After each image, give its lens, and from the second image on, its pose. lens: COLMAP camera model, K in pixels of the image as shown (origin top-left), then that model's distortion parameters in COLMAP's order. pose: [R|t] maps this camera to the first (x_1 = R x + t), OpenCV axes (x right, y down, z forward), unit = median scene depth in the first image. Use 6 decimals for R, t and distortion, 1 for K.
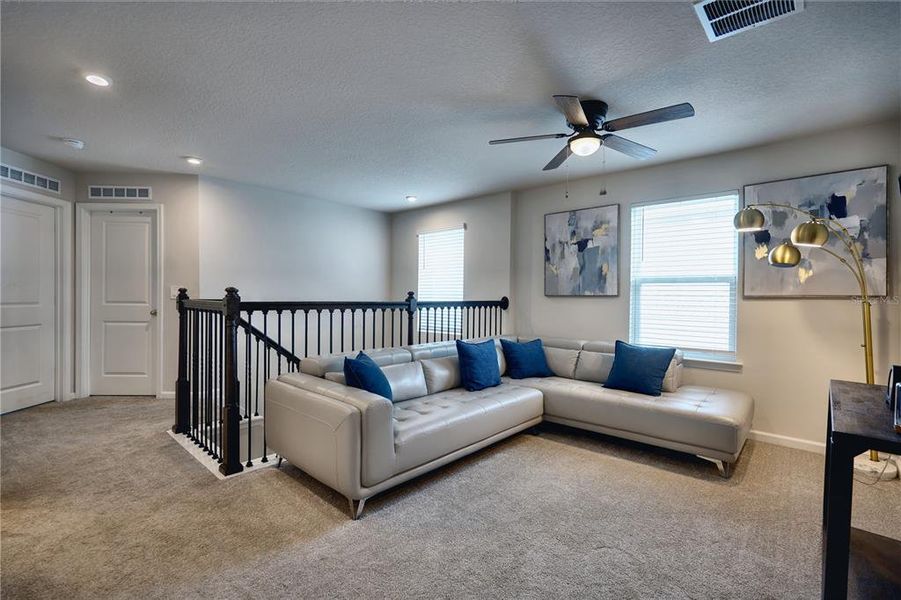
lens RADIAL K [[410.8, 0, 455.7], [0, 410.8, 298.6], [0, 0, 1]] dist [0.002313, 0.000519]
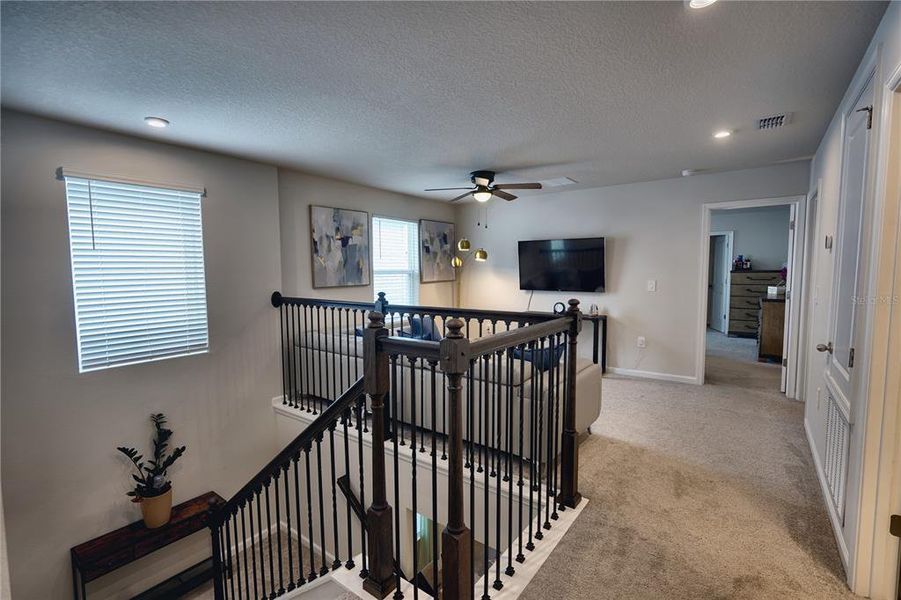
lens RADIAL K [[410.8, 0, 455.7], [0, 410.8, 298.6], [0, 0, 1]] dist [0.002313, 0.000519]
pose [[-0.094014, -0.084193, 0.992004, -0.861872], [0.009952, 0.996288, 0.085500, -0.067582], [-0.995521, 0.017910, -0.092827, 0.810230]]
